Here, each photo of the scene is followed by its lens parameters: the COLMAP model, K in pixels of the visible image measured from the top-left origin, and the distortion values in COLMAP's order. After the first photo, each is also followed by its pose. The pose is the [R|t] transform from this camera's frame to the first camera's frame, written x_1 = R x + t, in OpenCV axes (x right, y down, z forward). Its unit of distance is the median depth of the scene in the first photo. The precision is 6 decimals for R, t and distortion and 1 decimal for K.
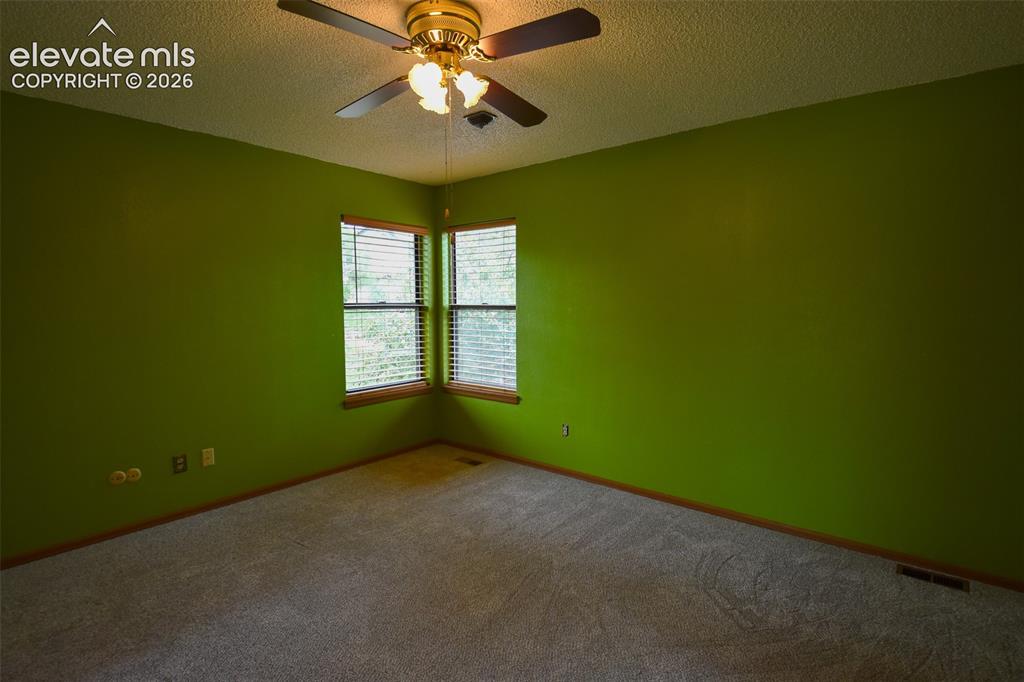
lens RADIAL K [[485.4, 0, 509.9], [0, 485.4, 341.1], [0, 0, 1]] dist [0.011936, -0.026588]
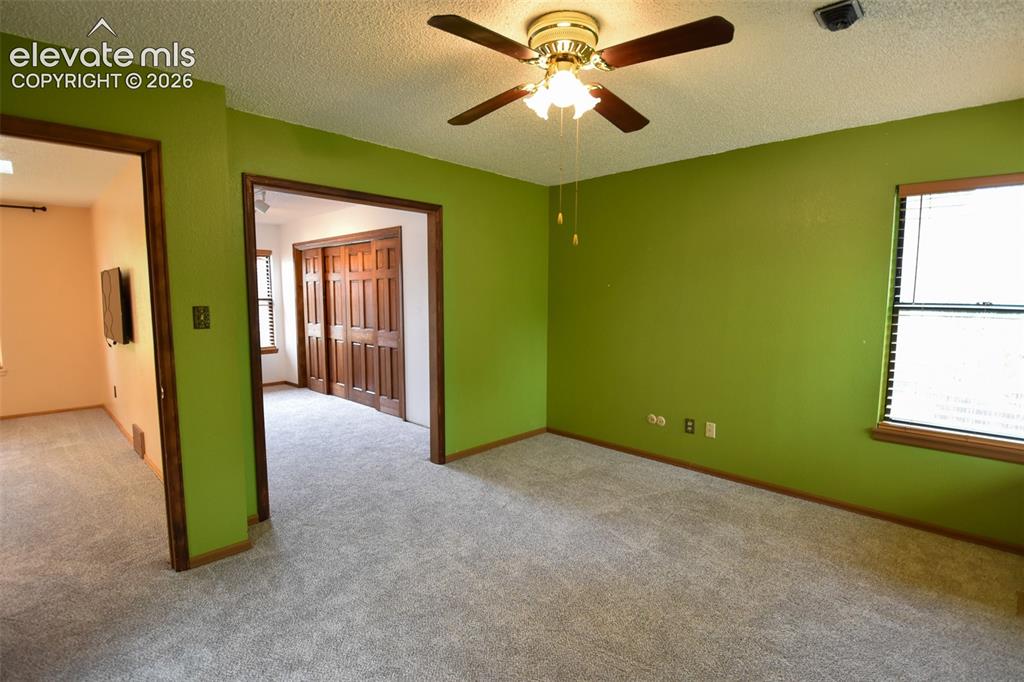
lens RADIAL K [[485.4, 0, 509.9], [0, 485.4, 341.1], [0, 0, 1]] dist [0.011936, -0.026588]
pose [[-0.072077, 0.100777, -0.992295, 0.557723], [-0.086448, 0.990507, 0.106875, -0.057771], [0.993646, 0.093485, -0.062681, 0.564885]]
